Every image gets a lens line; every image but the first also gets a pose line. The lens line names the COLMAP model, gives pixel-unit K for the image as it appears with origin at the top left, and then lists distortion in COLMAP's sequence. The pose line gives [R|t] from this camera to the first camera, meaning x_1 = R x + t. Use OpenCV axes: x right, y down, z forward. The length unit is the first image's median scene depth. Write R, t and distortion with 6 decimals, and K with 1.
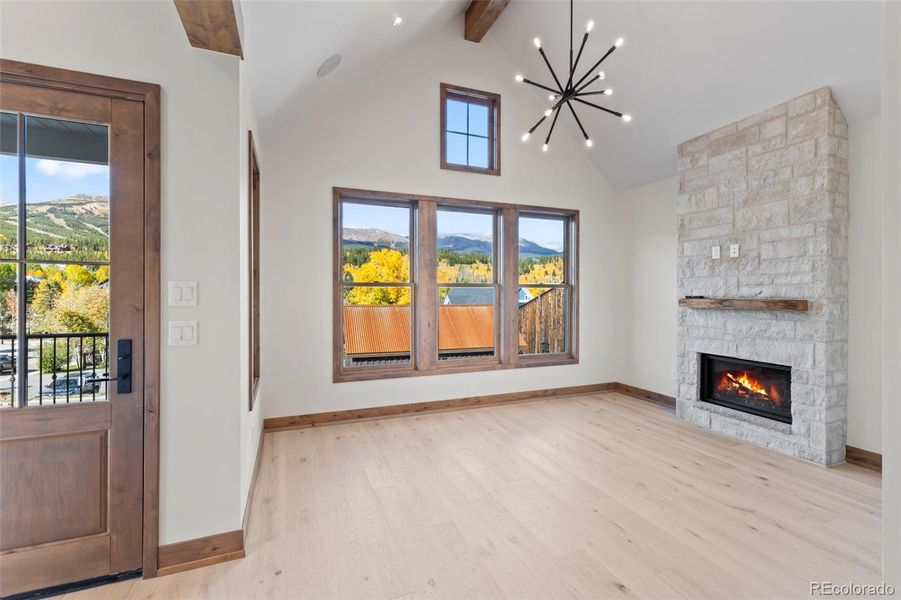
lens RADIAL K [[404.1, 0, 452.7], [0, 404.1, 293.4], [0, 0, 1]] dist [0.003401, 0.000451]
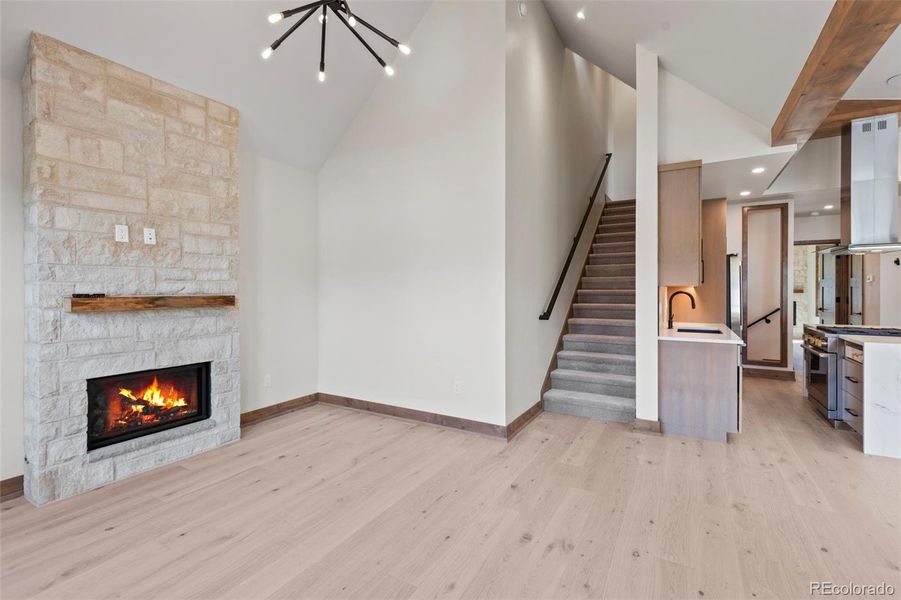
lens RADIAL K [[405.9, 0, 450.2], [0, 405.9, 291.0], [0, 0, 1]] dist [0.002619, 0.000715]
pose [[-0.609001, -0.004223, 0.793158, -0.278871], [0.001692, 0.999977, 0.006623, -0.001517], [-0.793168, 0.005376, -0.608980, 0.934970]]
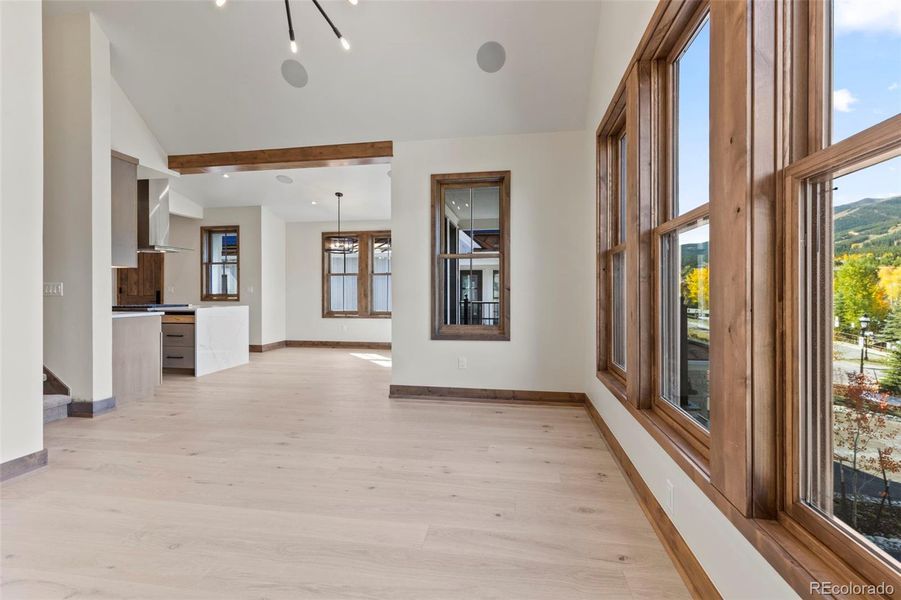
lens RADIAL K [[402.1, 0, 451.1], [0, 402.1, 292.5], [0, 0, 1]] dist [0.003221, 0.000595]
pose [[-0.524468, 0.000401, -0.851430, 0.534061], [-0.000318, 1.000000, 0.000667, 0.054302], [0.851430, 0.000620, -0.524468, 1.167168]]
